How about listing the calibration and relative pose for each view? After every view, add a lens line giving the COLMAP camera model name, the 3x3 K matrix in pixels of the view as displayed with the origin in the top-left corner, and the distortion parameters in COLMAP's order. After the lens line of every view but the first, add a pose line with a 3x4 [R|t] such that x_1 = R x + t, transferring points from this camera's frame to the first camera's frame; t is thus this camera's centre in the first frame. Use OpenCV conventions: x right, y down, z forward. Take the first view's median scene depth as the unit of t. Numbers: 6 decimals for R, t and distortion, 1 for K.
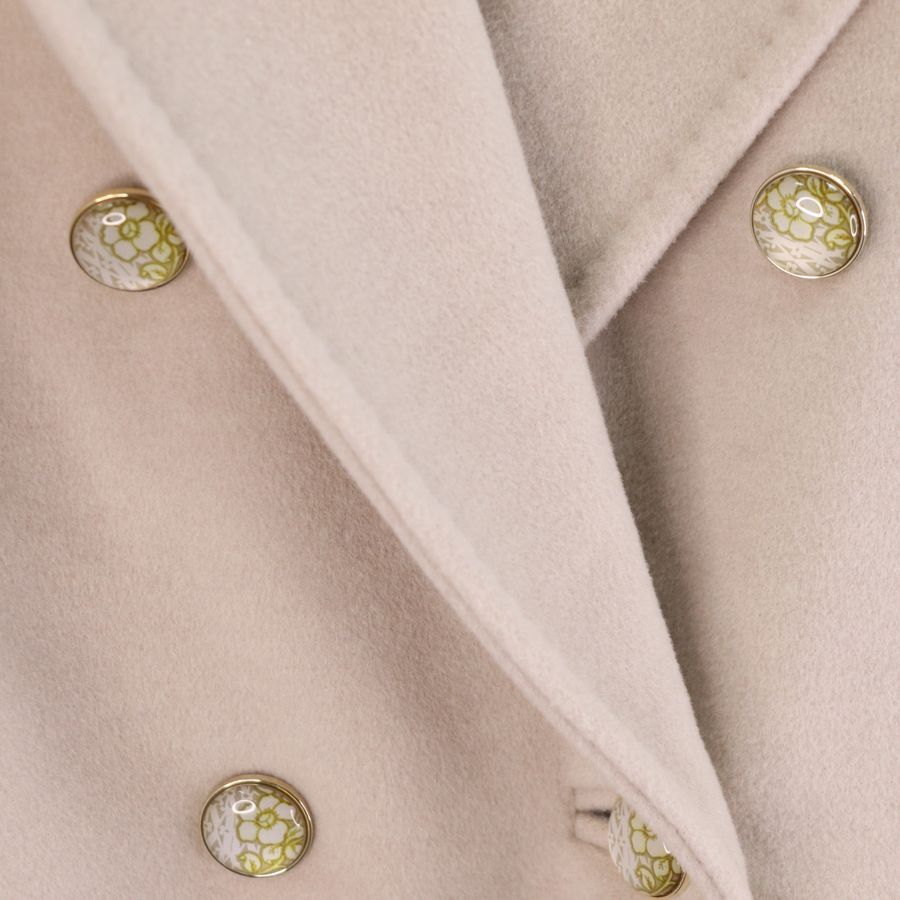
lens RADIAL K [[3571.2, 0, 446.4], [0, 3571.2, 451.5], [0, 0, 1]] dist [0.327032, 0.000000]
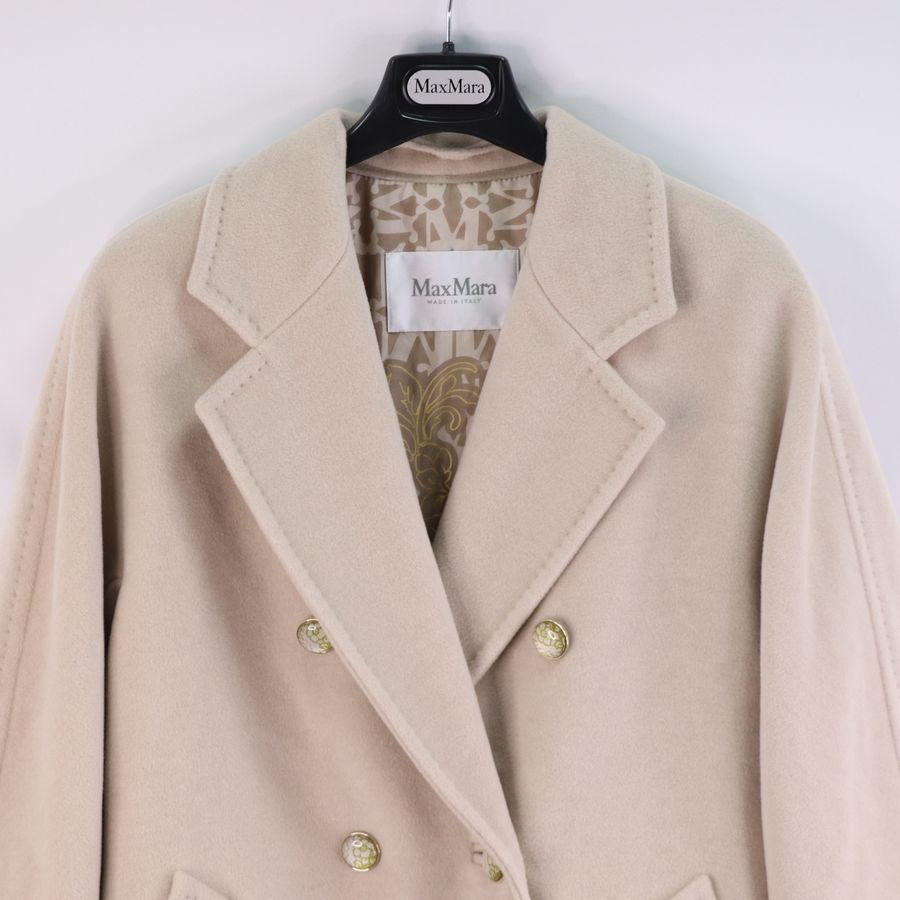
lens RADIAL K [[2598.0, 0, 448.4], [0, 2598.0, 443.5], [0, 0, 1]] dist [0.103974, 0.000000]
pose [[0.984112, 0.022156, -0.176160, 0.385438], [-0.054290, 0.982212, -0.179754, 0.162114], [0.169044, 0.186462, 0.967810, -1.068593]]
